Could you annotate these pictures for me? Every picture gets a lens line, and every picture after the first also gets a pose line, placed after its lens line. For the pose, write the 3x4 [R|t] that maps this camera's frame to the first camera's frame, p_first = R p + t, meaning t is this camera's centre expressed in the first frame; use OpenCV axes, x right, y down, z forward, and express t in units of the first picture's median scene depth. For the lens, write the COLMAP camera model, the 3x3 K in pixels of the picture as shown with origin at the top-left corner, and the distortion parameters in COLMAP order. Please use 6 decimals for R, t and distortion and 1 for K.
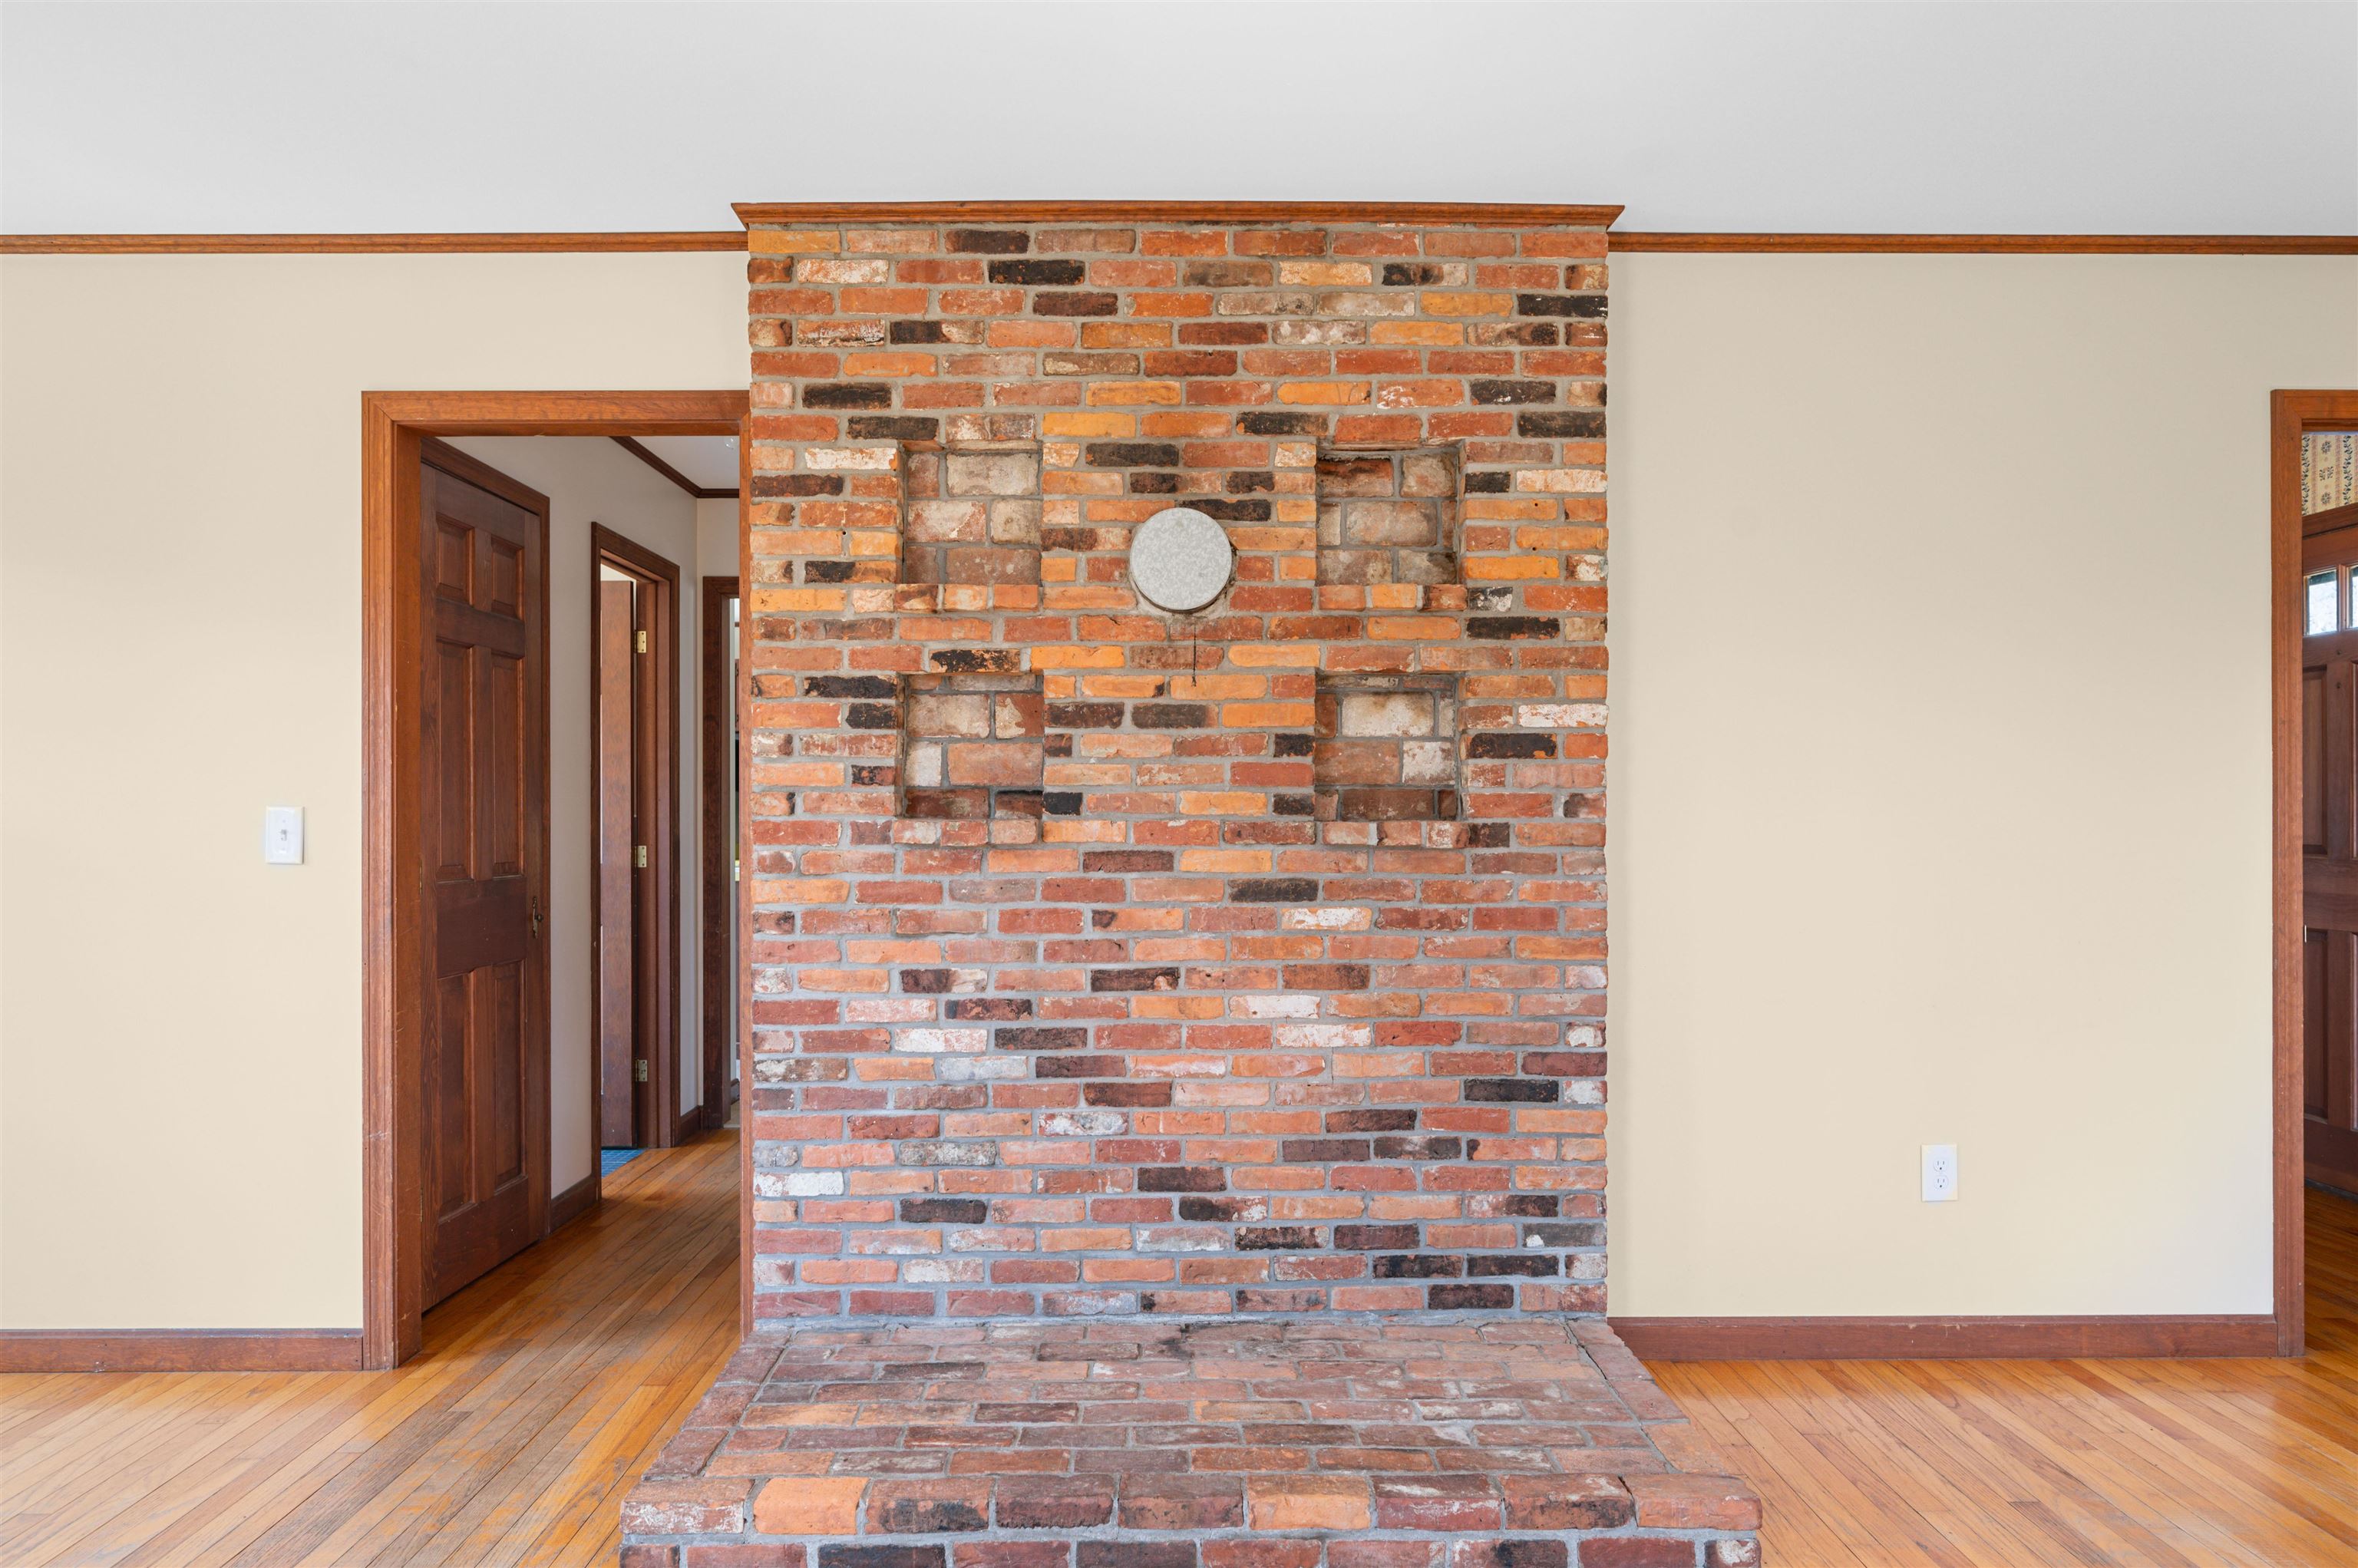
lens RADIAL K [[1552.4, 0, 1171.5], [0, 1552.4, 809.6], [0, 0, 1]] dist [-0.007837, 0.008807]
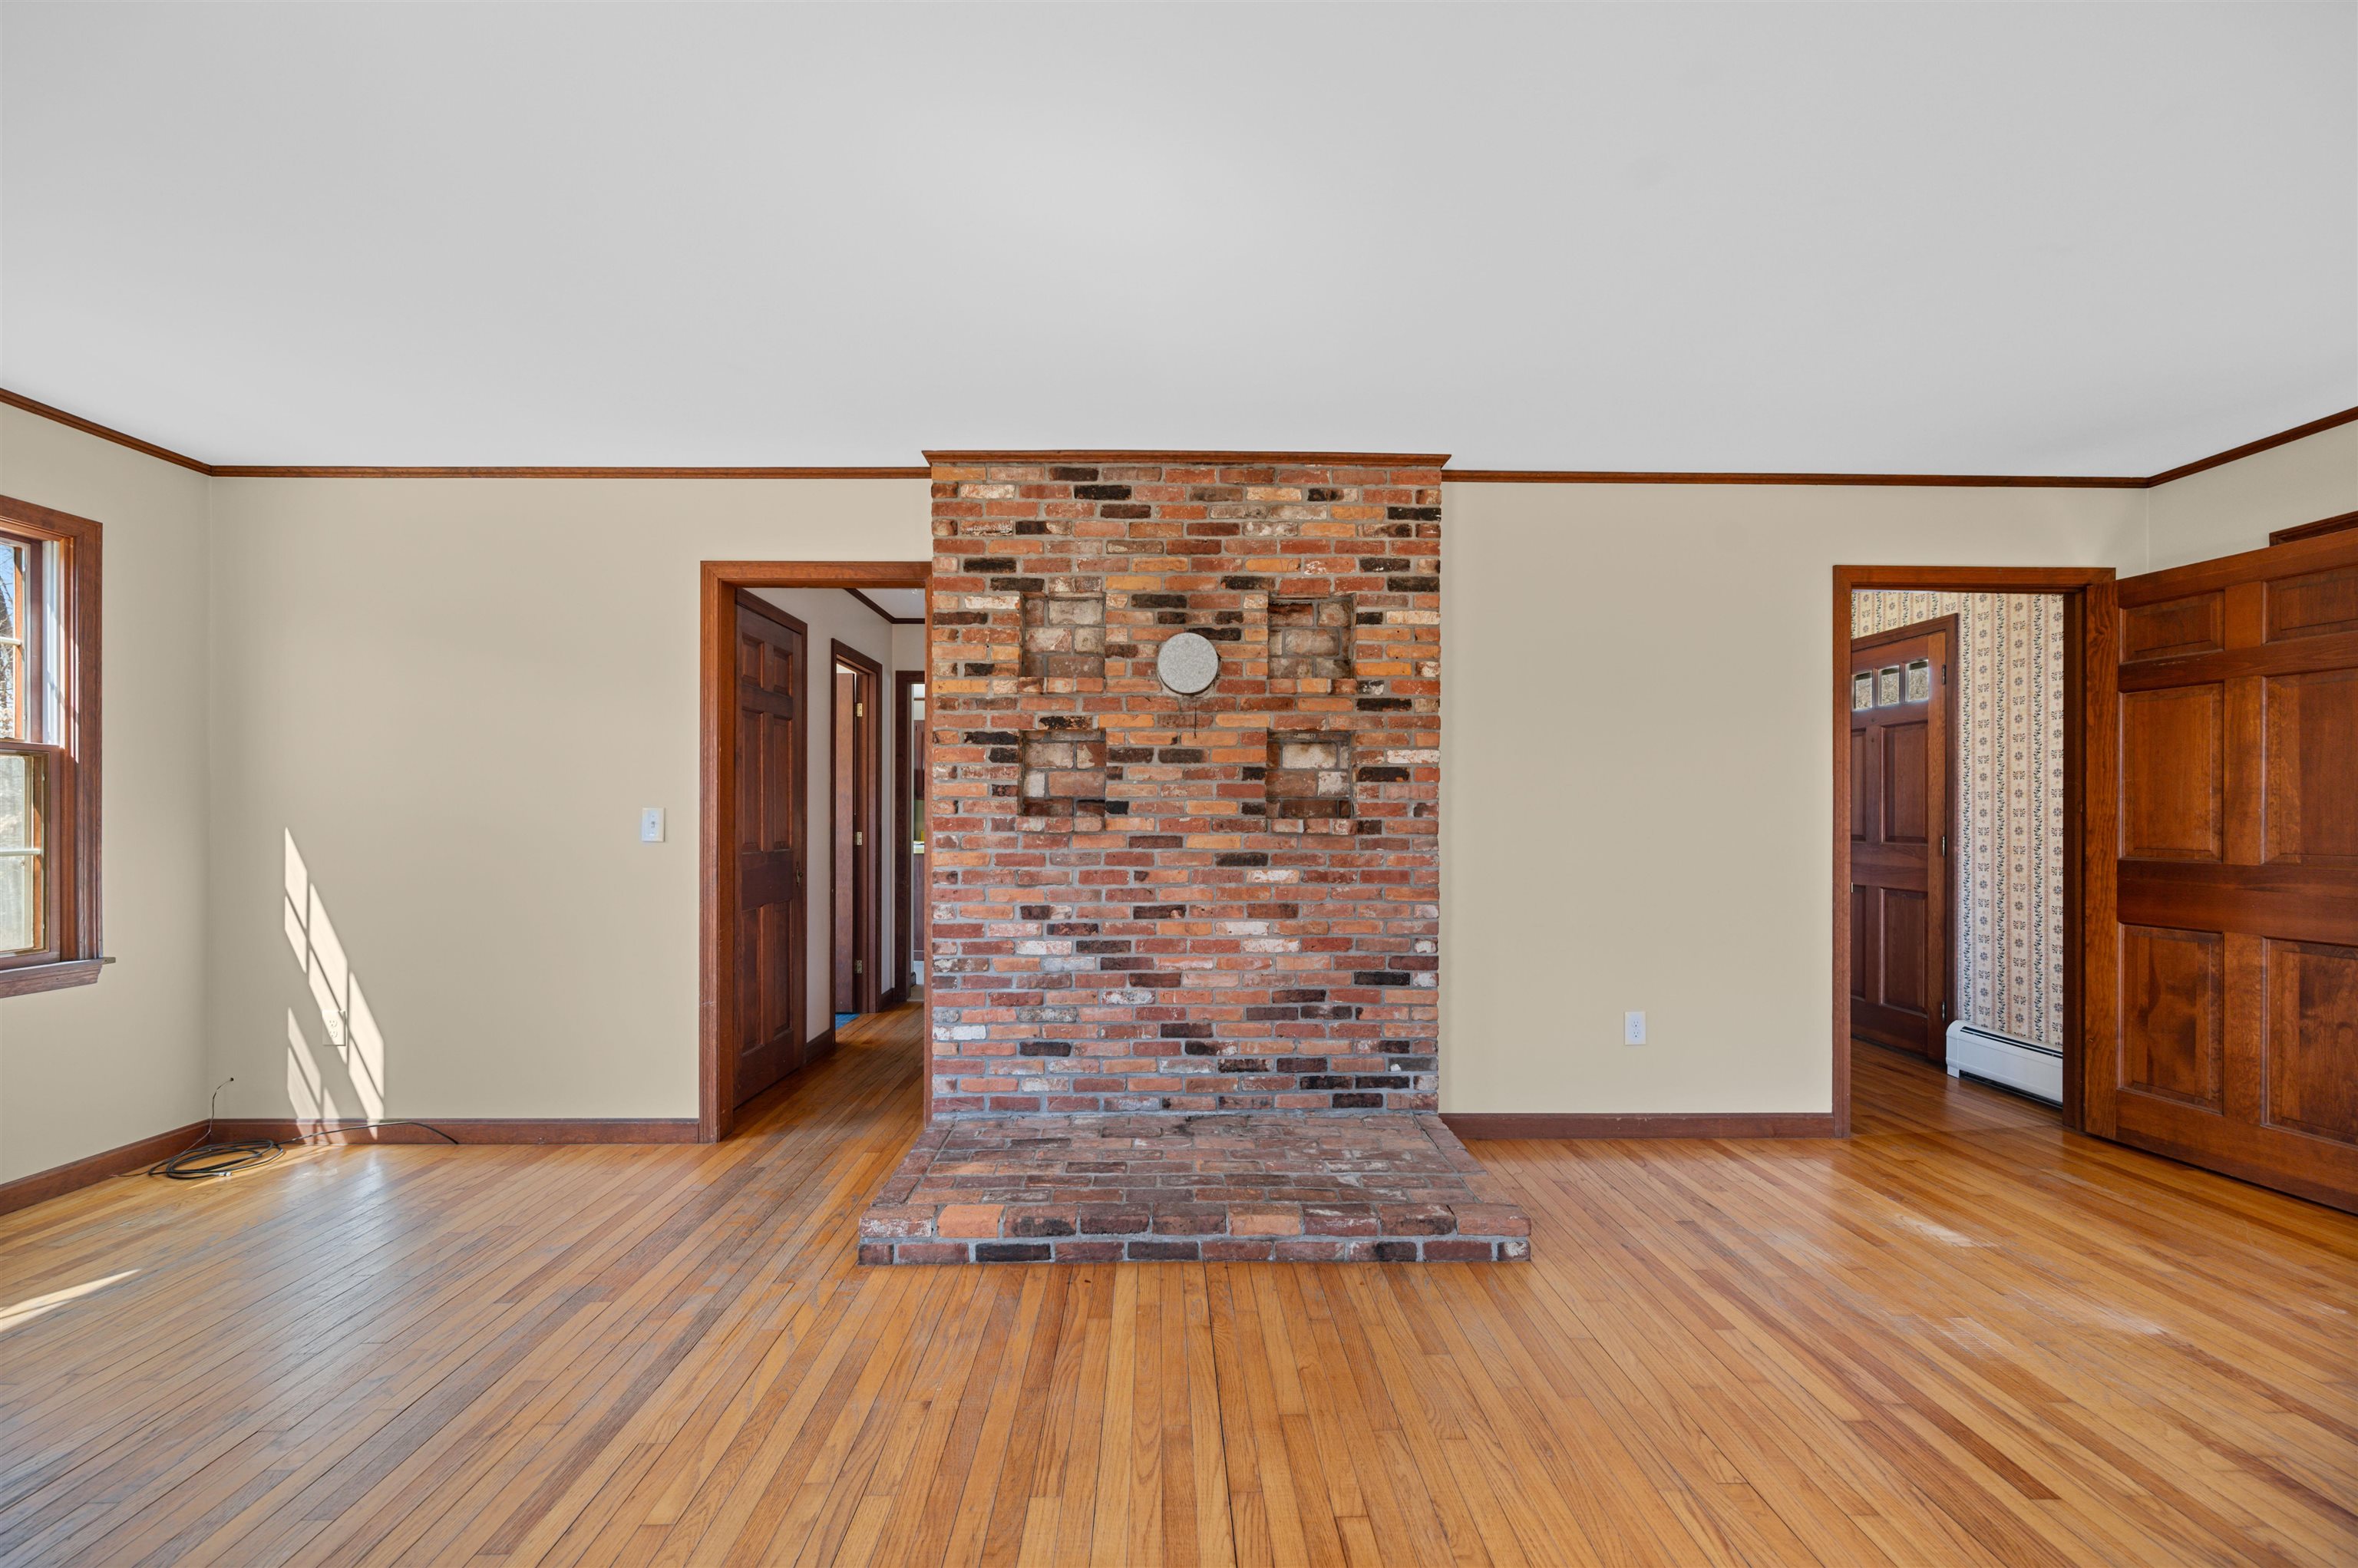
lens RADIAL K [[939.9, 0, 1172.9], [0, 939.9, 811.9], [0, 0, 1]] dist [-0.000546, -0.000771]
pose [[0.999986, 0.003801, 0.003557, -0.012932], [-0.003801, 0.999993, 0.000229, 0.000257], [-0.003556, -0.000243, 0.999994, -0.022029]]
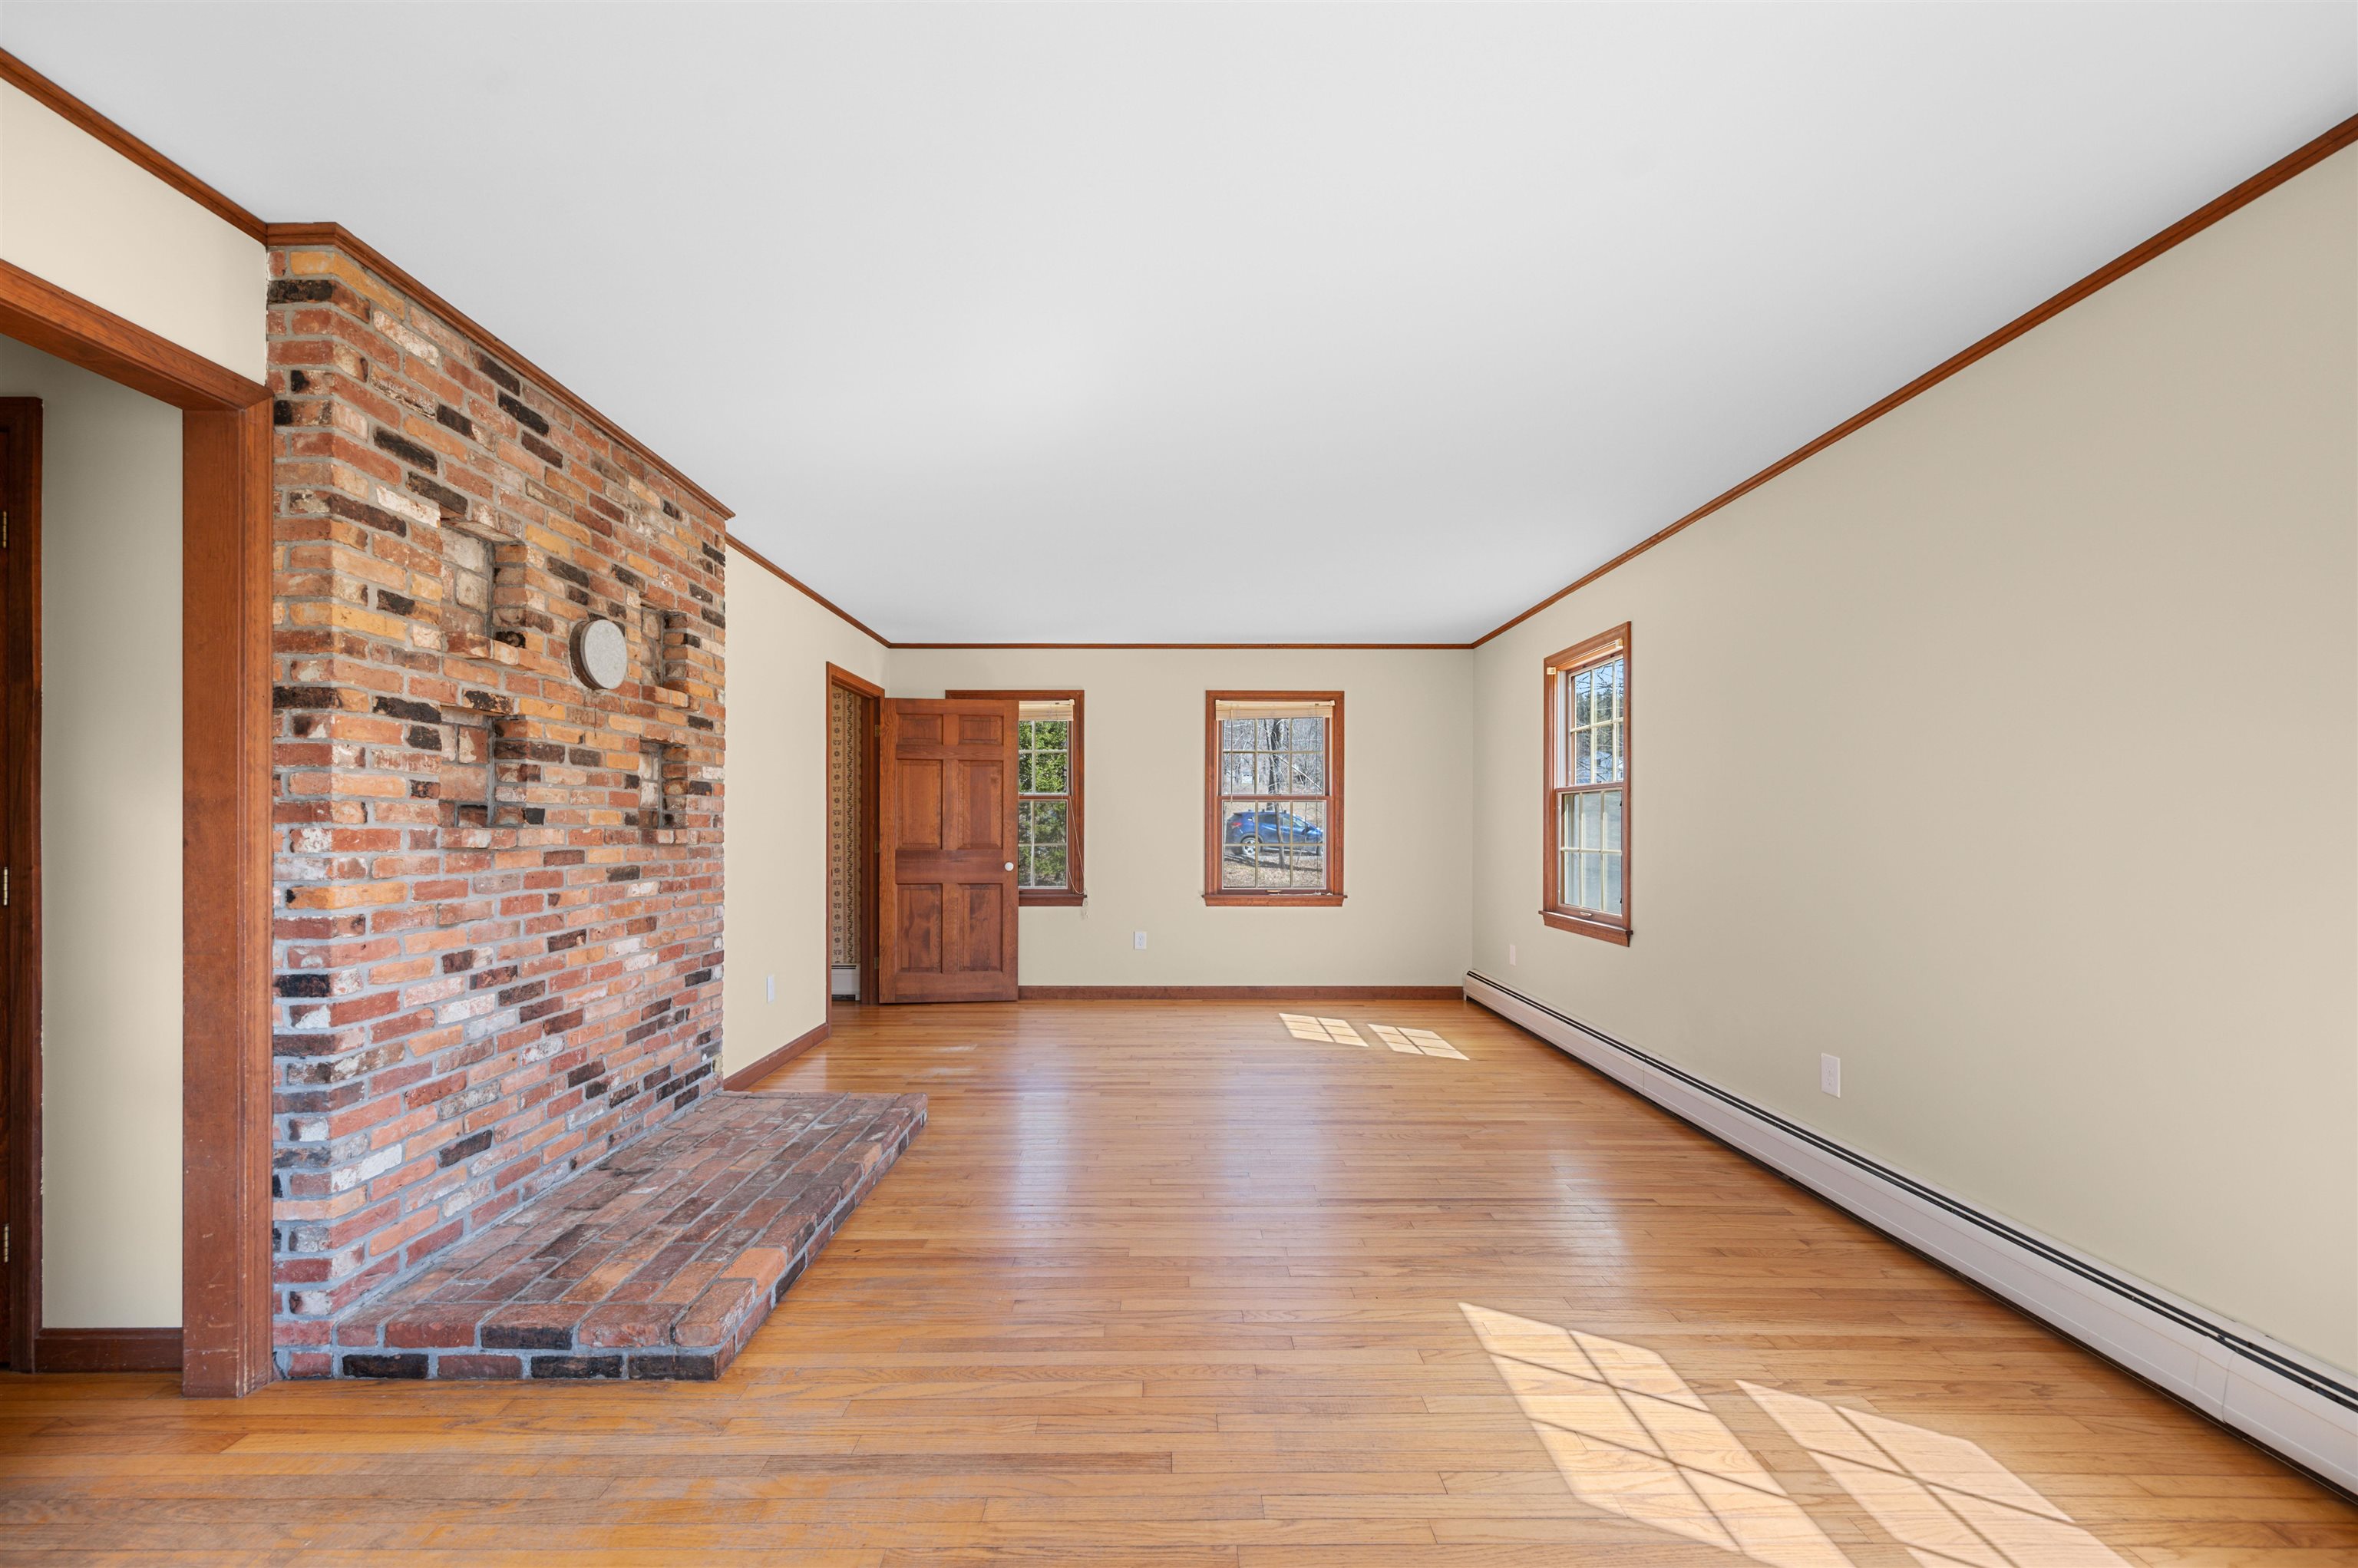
lens RADIAL K [[939.9, 0, 1169.6], [0, 939.9, 826.6], [0, 0, 1]] dist [-0.000546, -0.000771]
pose [[0.008439, 0.003544, 0.999958, -0.883424], [-0.003030, 0.999989, -0.003518, 0.006314], [-0.999960, -0.003001, 0.008449, 0.440904]]
